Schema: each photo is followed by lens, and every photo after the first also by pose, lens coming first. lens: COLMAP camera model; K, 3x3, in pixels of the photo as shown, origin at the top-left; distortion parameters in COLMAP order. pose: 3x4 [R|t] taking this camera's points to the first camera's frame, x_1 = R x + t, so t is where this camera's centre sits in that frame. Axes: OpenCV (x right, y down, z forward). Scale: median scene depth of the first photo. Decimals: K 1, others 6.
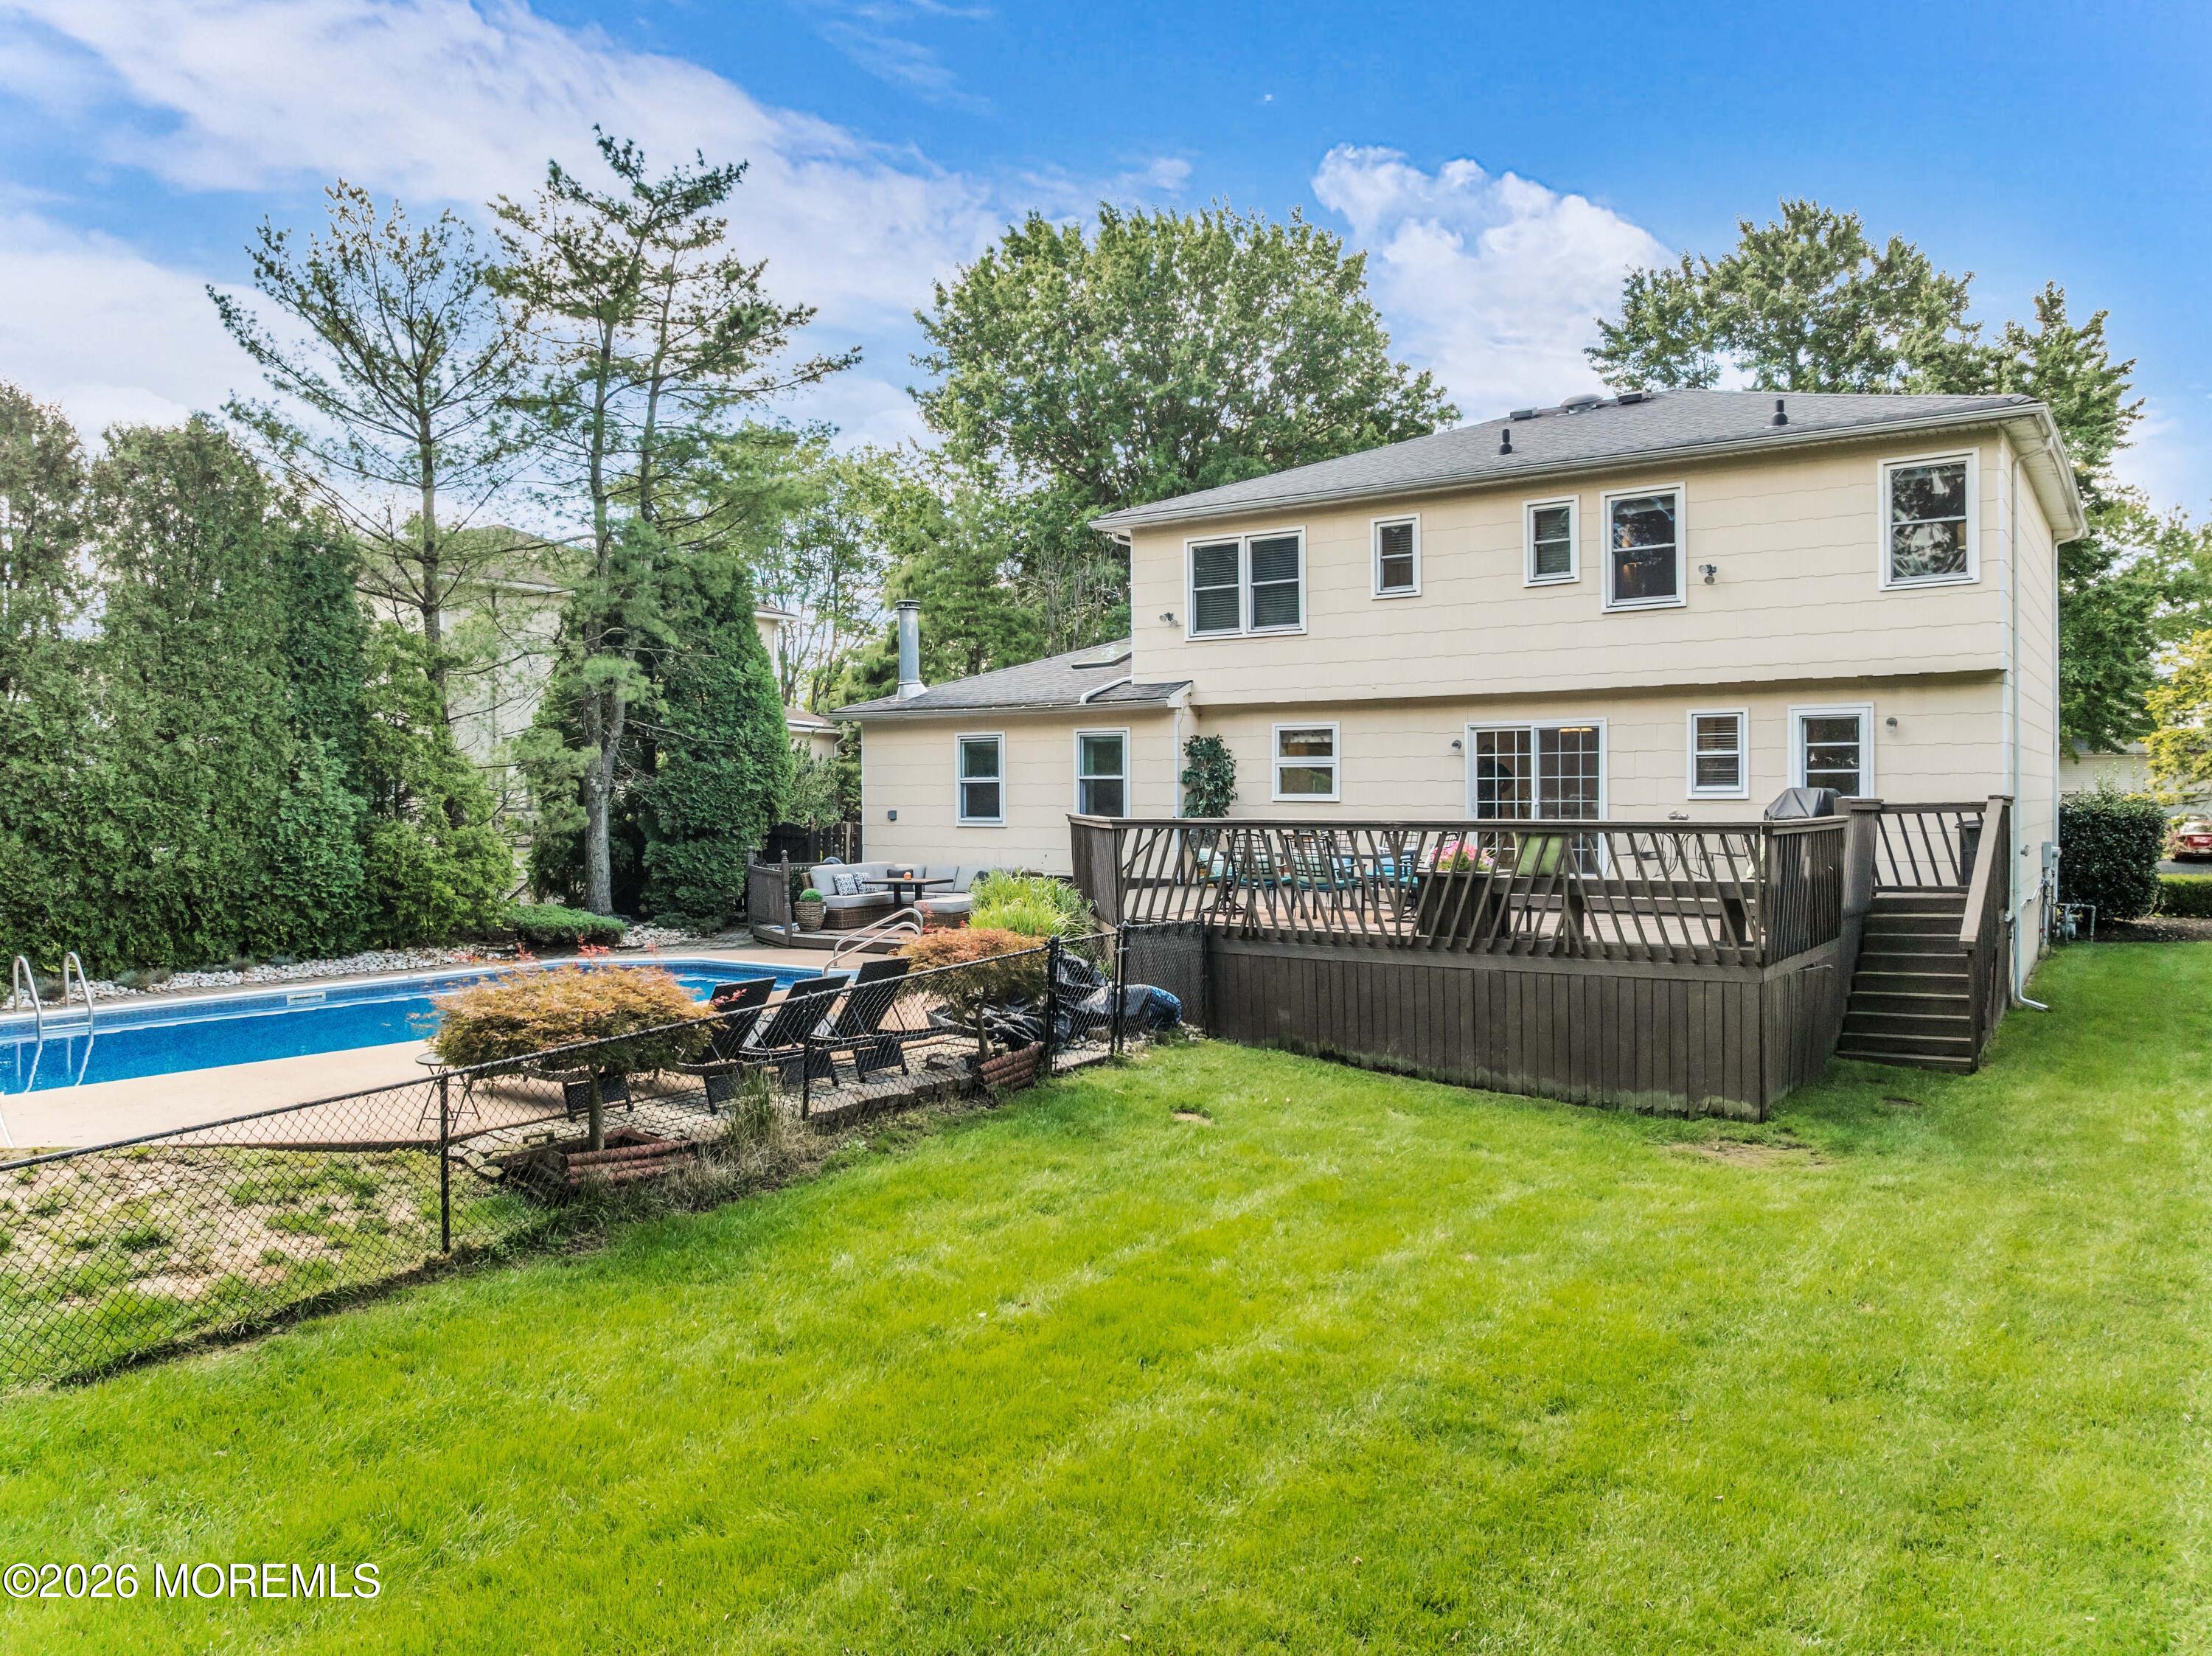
lens RADIAL K [[1561.0, 0, 1099.6], [0, 1561.0, 819.8], [0, 0, 1]] dist [-0.003724, -0.062010]
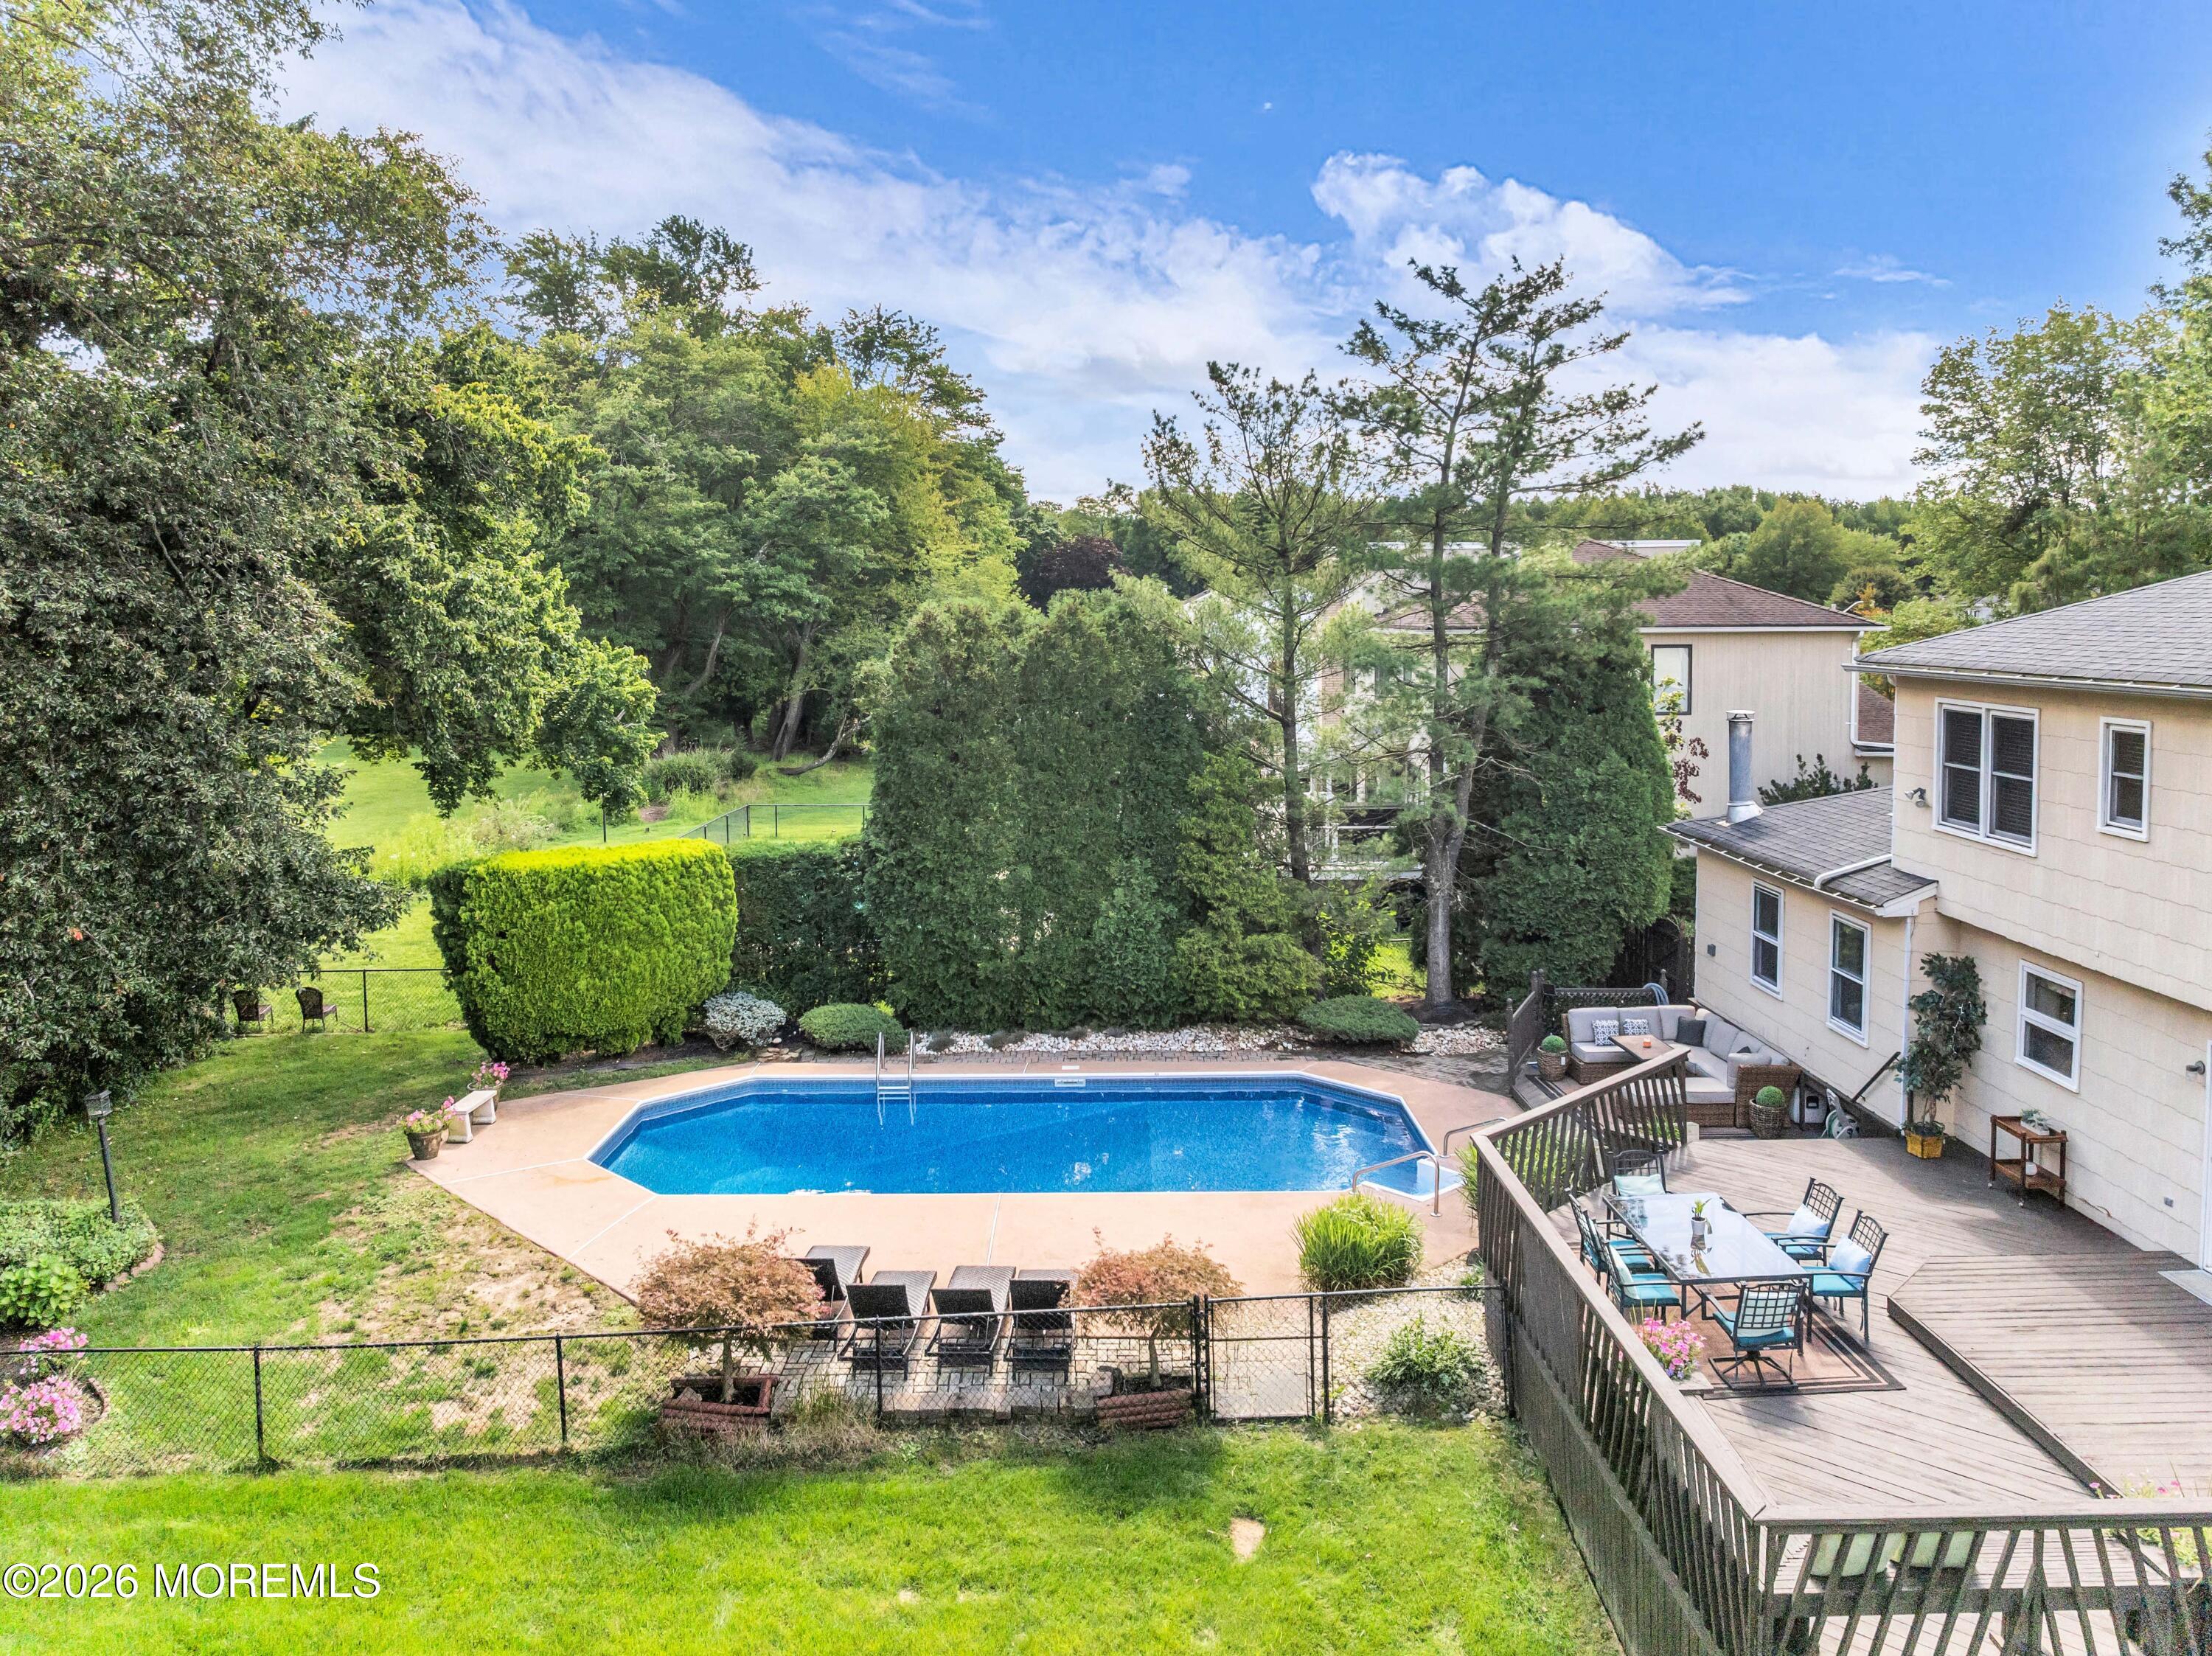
lens RADIAL K [[1592.5, 0, 1102.1], [0, 1592.5, 693.2], [0, 0, 1]] dist [-0.005478, -0.001331]
pose [[0.578613, 0.040653, -0.814589, 0.503559], [-0.004651, 0.998905, 0.046548, -0.239442], [0.815589, -0.023145, 0.578168, 0.239394]]
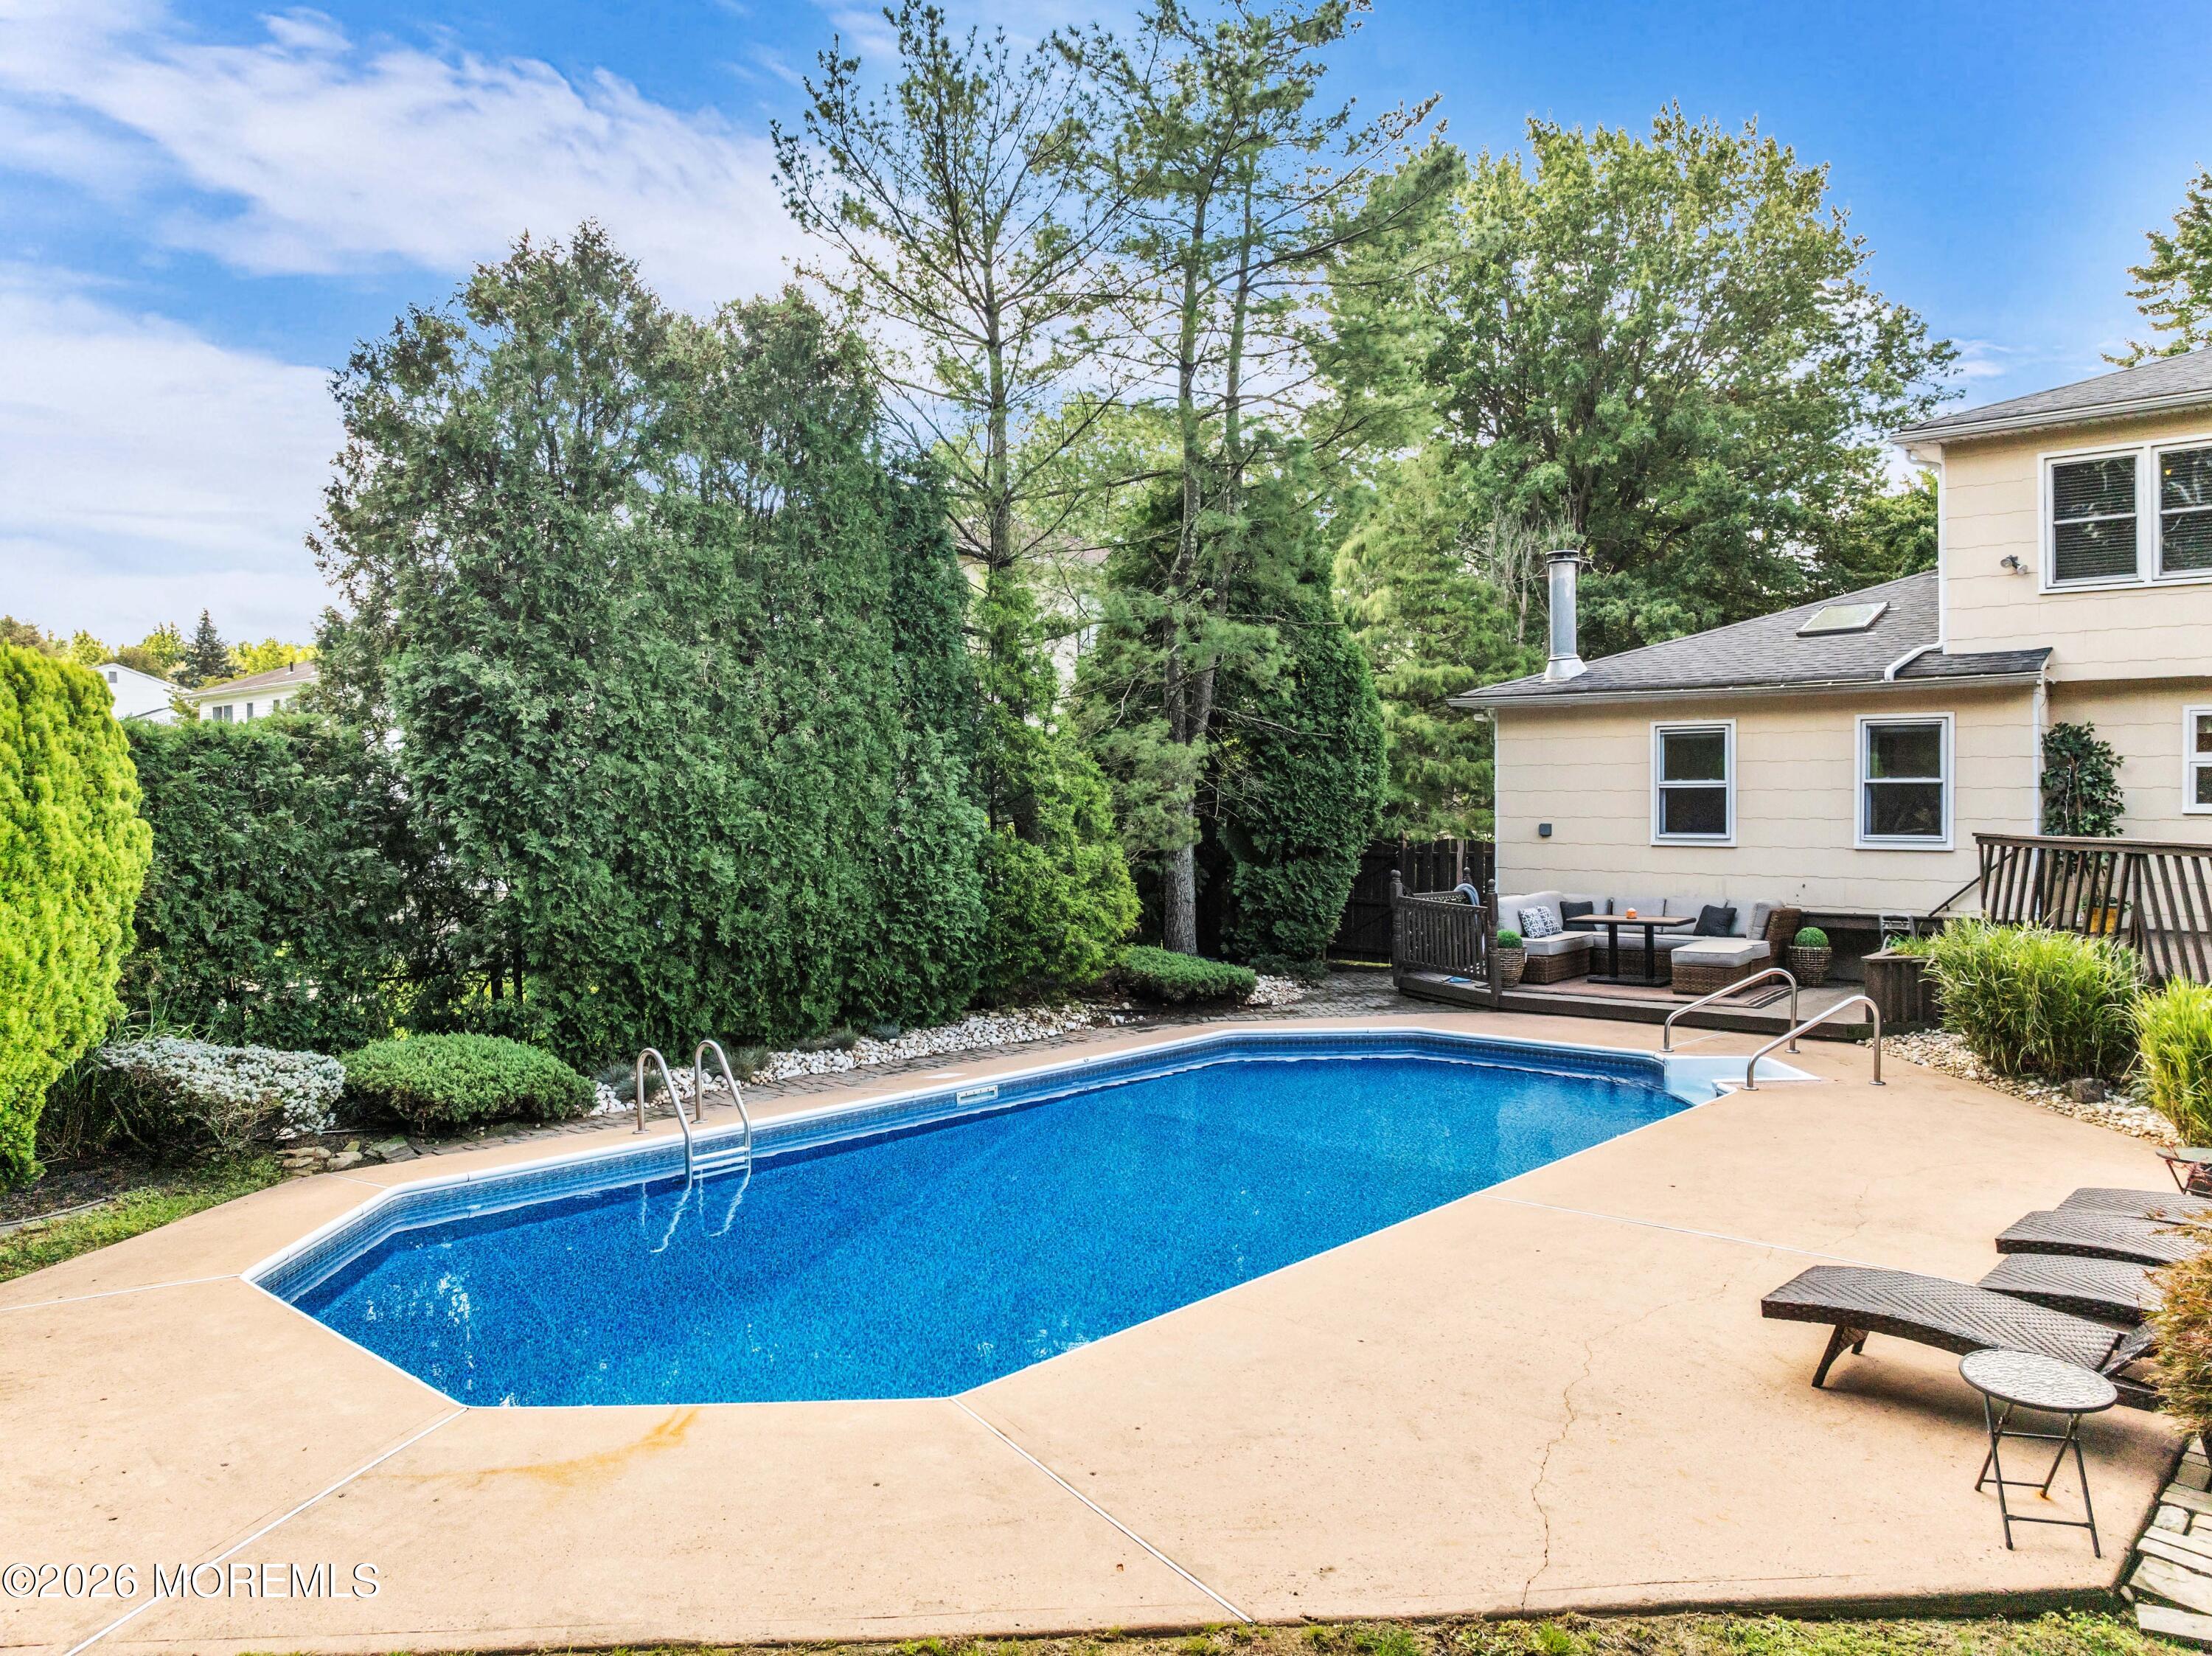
lens RADIAL K [[1578.5, 0, 1106.0], [0, 1578.5, 828.0], [0, 0, 1]] dist [-0.033026, 0.003000]
pose [[0.995749, 0.001342, -0.092094, -0.346671], [-0.001035, 0.999994, 0.003384, -0.007905], [0.092098, -0.003274, 0.995745, 0.258697]]
